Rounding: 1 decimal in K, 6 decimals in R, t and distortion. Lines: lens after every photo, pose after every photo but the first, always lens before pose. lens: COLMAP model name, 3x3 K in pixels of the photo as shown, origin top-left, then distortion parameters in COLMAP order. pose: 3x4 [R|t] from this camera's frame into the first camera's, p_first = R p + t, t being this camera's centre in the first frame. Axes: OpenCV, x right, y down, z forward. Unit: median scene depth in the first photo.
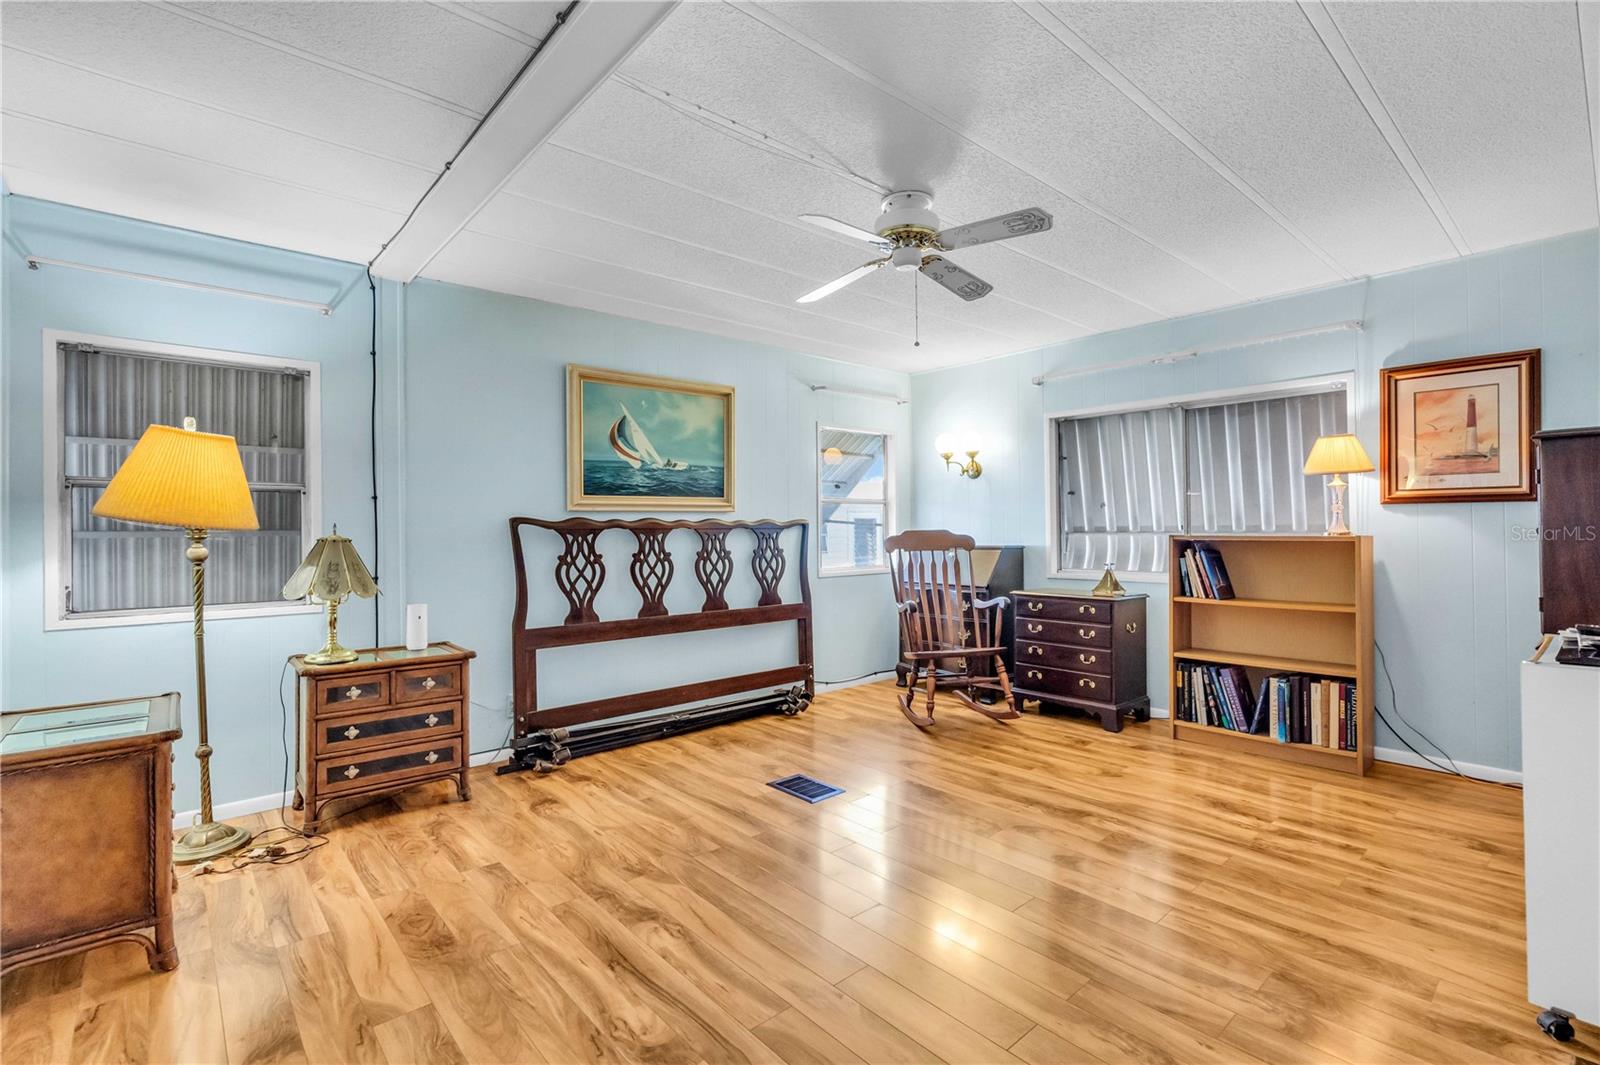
lens RADIAL K [[734.5, 0, 834.6], [0, 734.5, 529.2], [0, 0, 1]] dist [-0.002022, 0.001697]
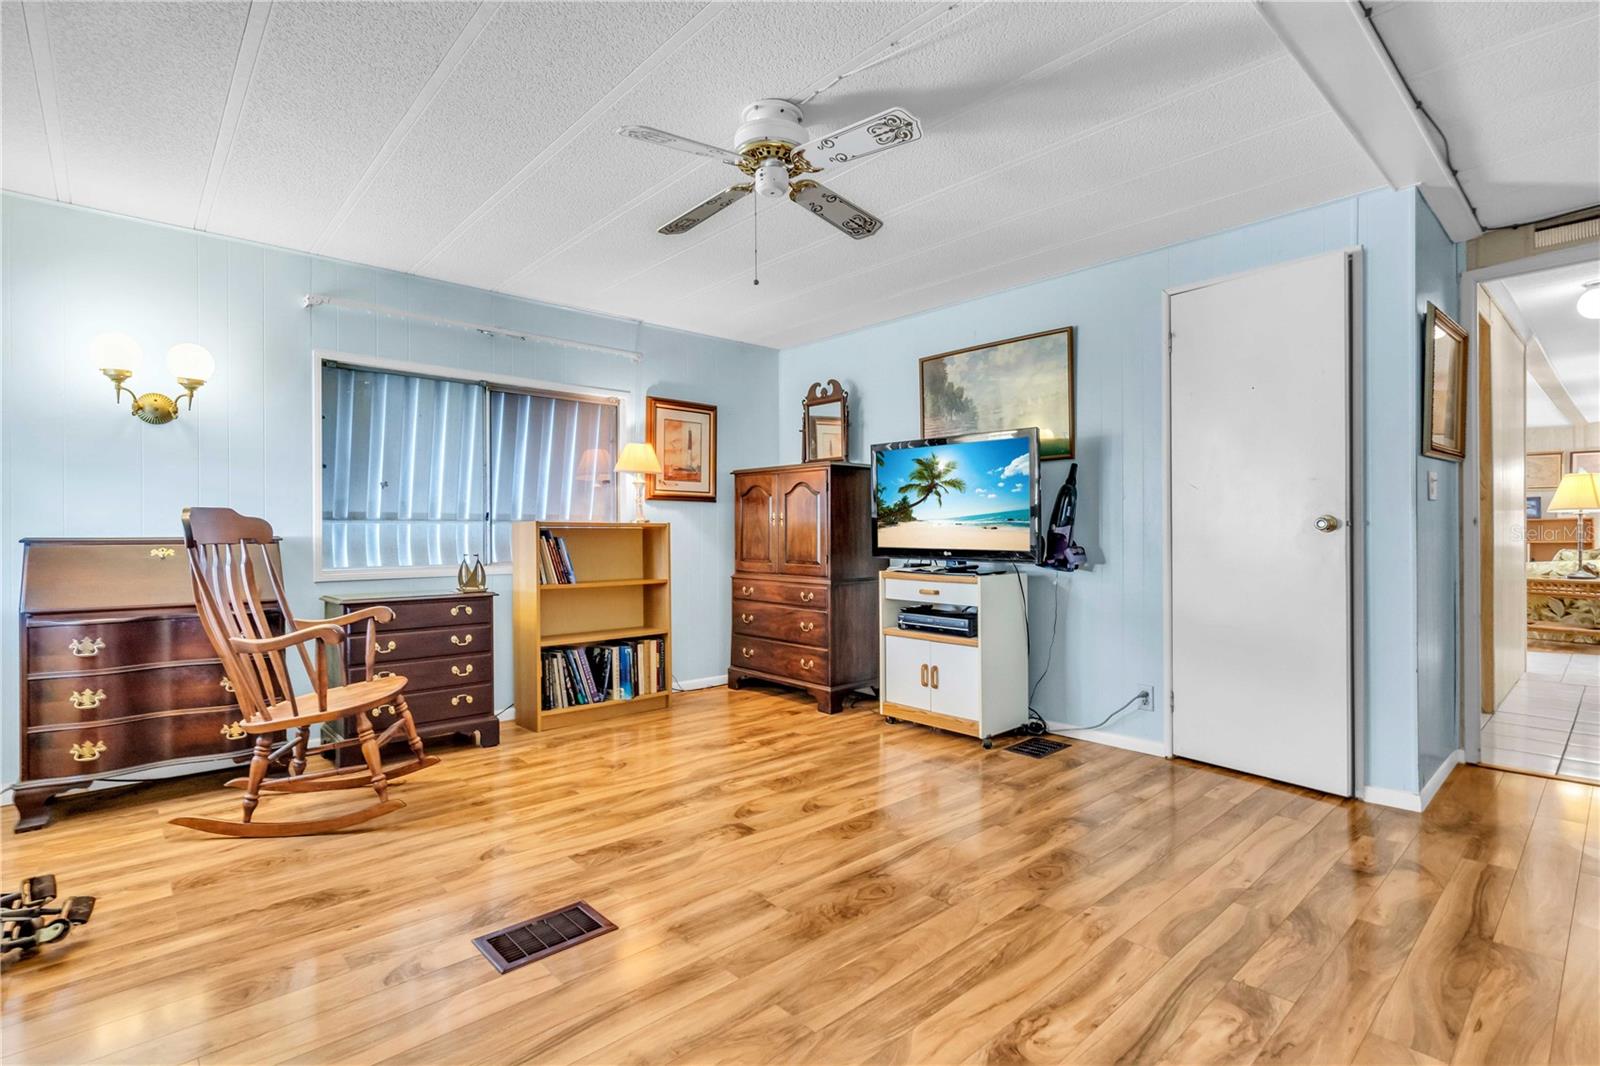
lens RADIAL K [[734.5, 0, 801.7], [0, 734.5, 539.8], [0, 0, 1]] dist [-0.002022, 0.001697]
pose [[0.025503, -0.004138, 0.999666, -0.568572], [0.003418, 0.999986, 0.004052, 0.033835], [-0.999669, 0.003314, 0.025517, 0.719680]]
